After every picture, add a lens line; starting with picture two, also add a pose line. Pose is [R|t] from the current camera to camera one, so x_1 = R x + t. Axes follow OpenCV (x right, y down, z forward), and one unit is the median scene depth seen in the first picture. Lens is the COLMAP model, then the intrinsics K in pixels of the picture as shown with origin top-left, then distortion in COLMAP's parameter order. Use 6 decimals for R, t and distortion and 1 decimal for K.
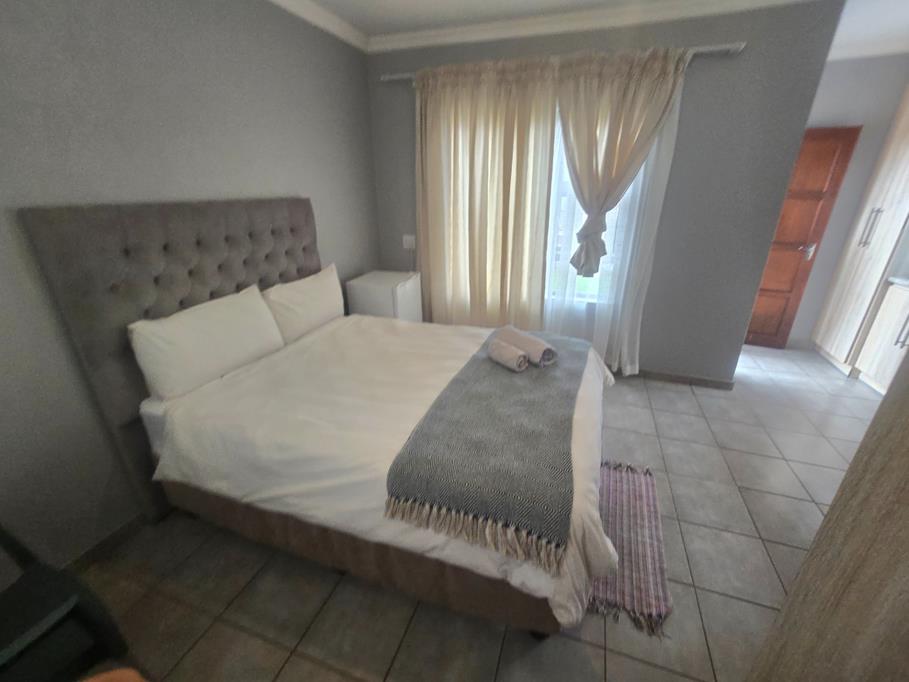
lens RADIAL K [[381.8, 0, 454.5], [0, 381.8, 341.0], [0, 0, 1]] dist [-0.002696, -0.000196]
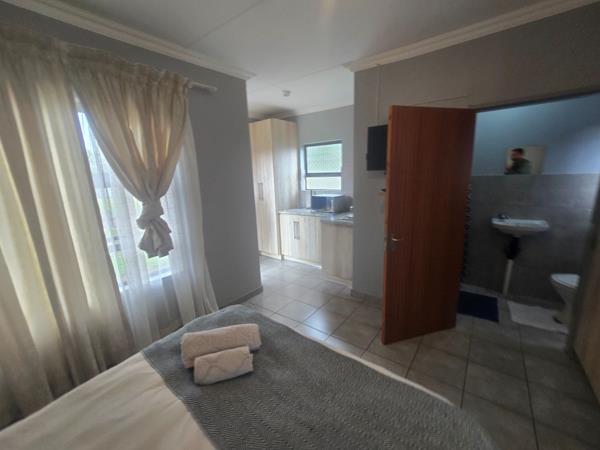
lens RADIAL K [[252.0, 0, 300.0], [0, 252.0, 225.0], [0, 0, 1]] dist [-0.002696, -0.000196]
pose [[0.305696, -0.203191, 0.930195, -0.176982], [0.398359, 0.914640, 0.068878, -0.145374], [-0.864789, 0.349496, 0.360544, 0.395767]]
